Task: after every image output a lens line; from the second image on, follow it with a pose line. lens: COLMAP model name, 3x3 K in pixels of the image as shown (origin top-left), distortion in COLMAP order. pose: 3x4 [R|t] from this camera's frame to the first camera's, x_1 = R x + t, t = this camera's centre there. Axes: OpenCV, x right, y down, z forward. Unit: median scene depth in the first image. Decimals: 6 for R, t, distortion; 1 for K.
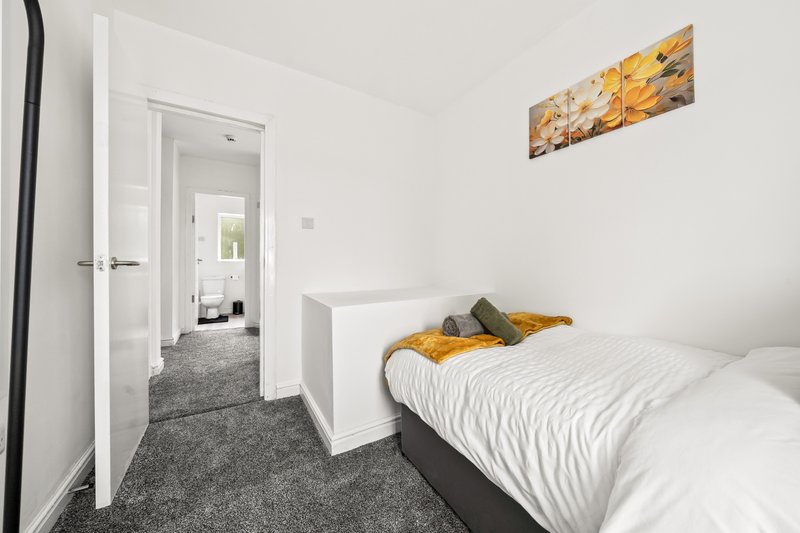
lens RADIAL K [[288.1, 0, 397.7], [0, 288.1, 258.8], [0, 0, 1]] dist [0.000766, 0.000078]
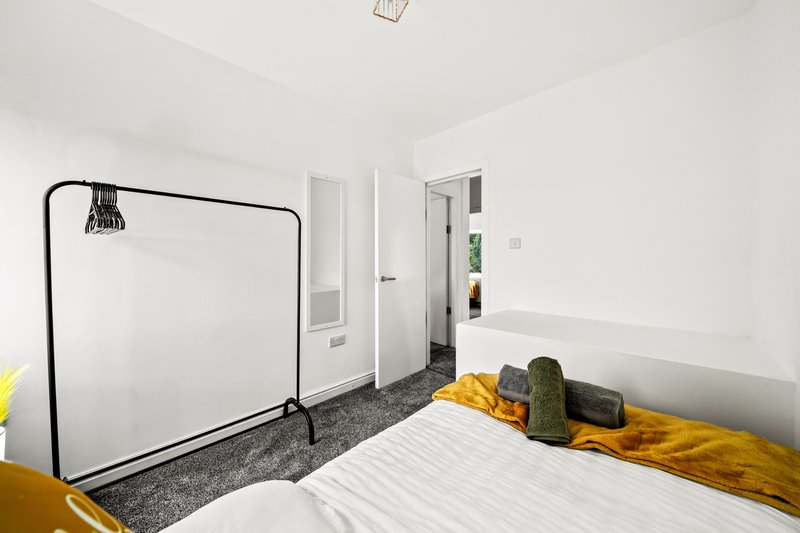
lens RADIAL K [[278.0, 0, 396.9], [0, 278.0, 268.6], [0, 0, 1]] dist [-0.006315, 0.000045]
pose [[0.242701, 0.029392, -0.969656, 1.027491], [0.008713, 0.999435, 0.032476, -0.125506], [0.970062, -0.016330, 0.242308, 0.619475]]
